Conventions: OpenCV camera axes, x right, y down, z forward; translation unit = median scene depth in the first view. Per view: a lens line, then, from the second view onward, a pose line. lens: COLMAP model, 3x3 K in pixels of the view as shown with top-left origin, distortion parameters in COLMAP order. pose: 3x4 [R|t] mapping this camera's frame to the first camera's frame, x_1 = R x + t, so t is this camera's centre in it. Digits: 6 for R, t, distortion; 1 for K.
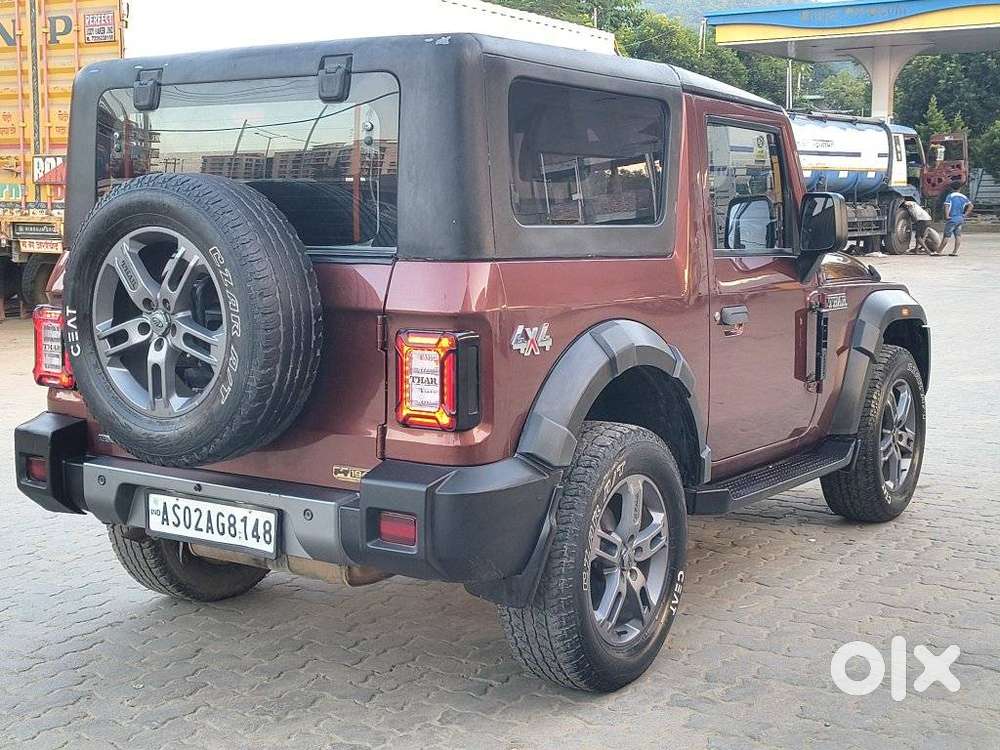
lens RADIAL K [[1379.5, 0, 500.0], [0, 1379.5, 375.0], [0, 0, 1]] dist [0.005870, 0.128229]
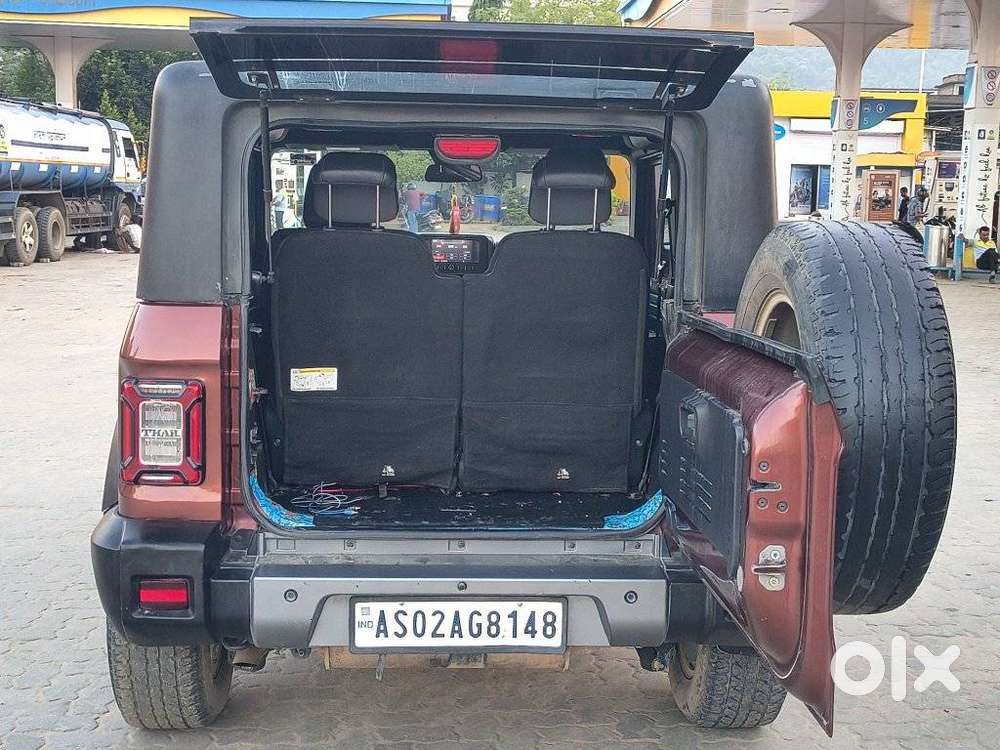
lens RADIAL K [[1379.5, 0, 500.0], [0, 1379.5, 375.0], [0, 0, 1]] dist [0.005870, 0.128229]
pose [[0.804267, -0.062075, 0.591017, -0.694922], [0.057647, 0.997989, 0.026373, -0.068740], [-0.591465, 0.012860, 0.806228, 0.305331]]
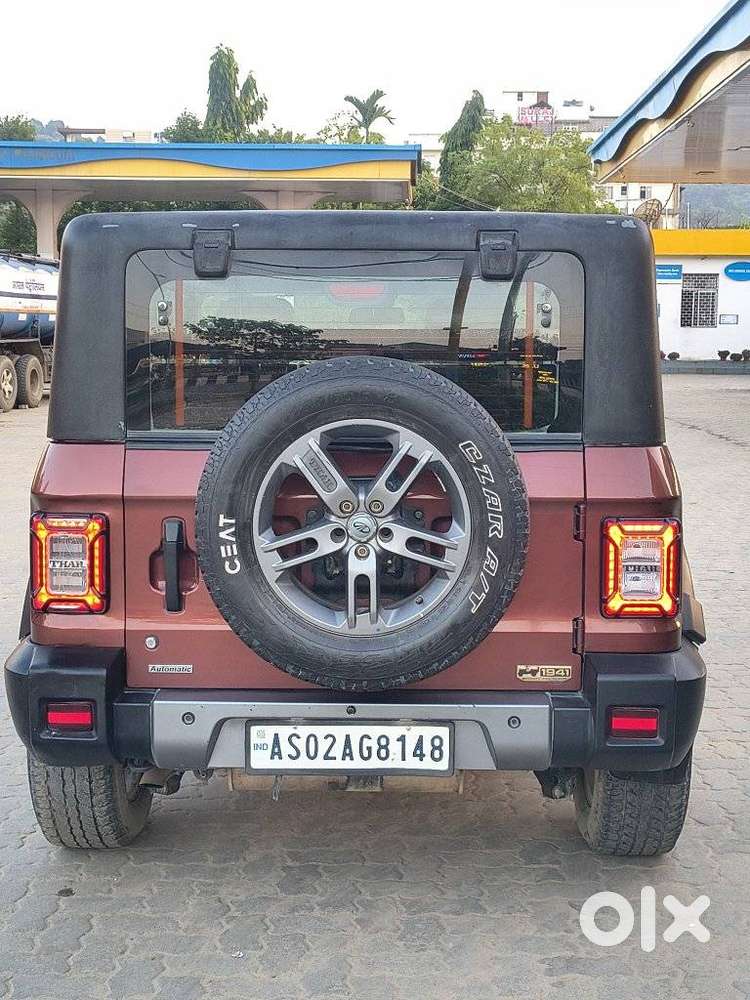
lens RADIAL K [[1379.5, 0, 381.4], [0, 1379.5, 493.8], [0, 0, 1]] dist [0.005870, 0.128229]
pose [[0.843709, -0.056254, 0.533845, -0.668348], [0.063529, 0.997969, 0.004756, -0.059704], [-0.533028, 0.029902, 0.845569, 0.242076]]
